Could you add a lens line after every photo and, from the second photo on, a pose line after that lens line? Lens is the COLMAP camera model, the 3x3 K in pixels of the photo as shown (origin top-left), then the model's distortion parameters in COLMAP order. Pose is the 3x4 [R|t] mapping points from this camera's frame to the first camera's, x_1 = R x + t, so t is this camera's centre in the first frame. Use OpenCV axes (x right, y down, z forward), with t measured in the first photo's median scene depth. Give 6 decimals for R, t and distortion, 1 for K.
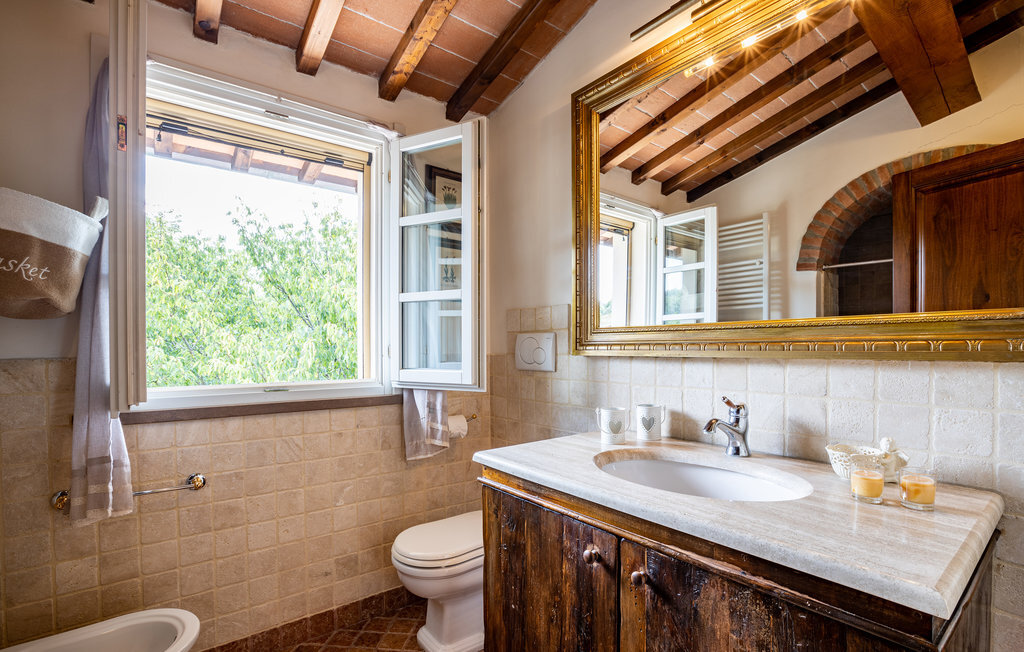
lens RADIAL K [[502.2, 0, 554.0], [0, 502.2, 352.3], [0, 0, 1]] dist [-0.047140, 0.003413]
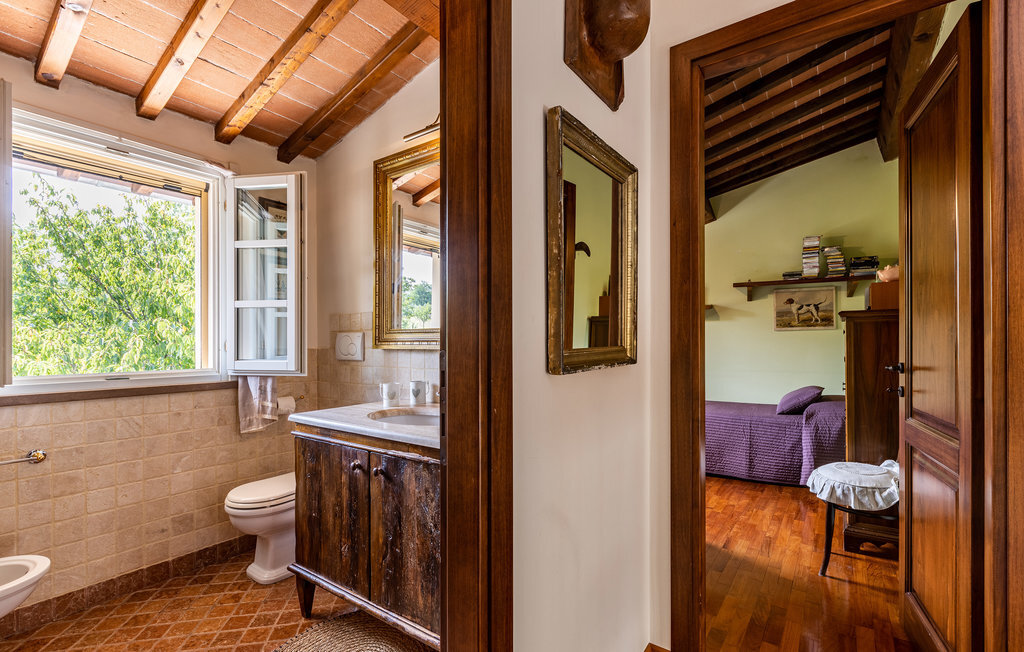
lens RADIAL K [[463.6, 0, 533.4], [0, 463.6, 340.9], [0, 0, 1]] dist [0.001612, -0.004583]
pose [[0.966534, 0.000808, 0.256536, 0.130281], [0.002737, 0.999906, -0.013462, 0.002389], [-0.256522, 0.013713, 0.966441, -0.353058]]
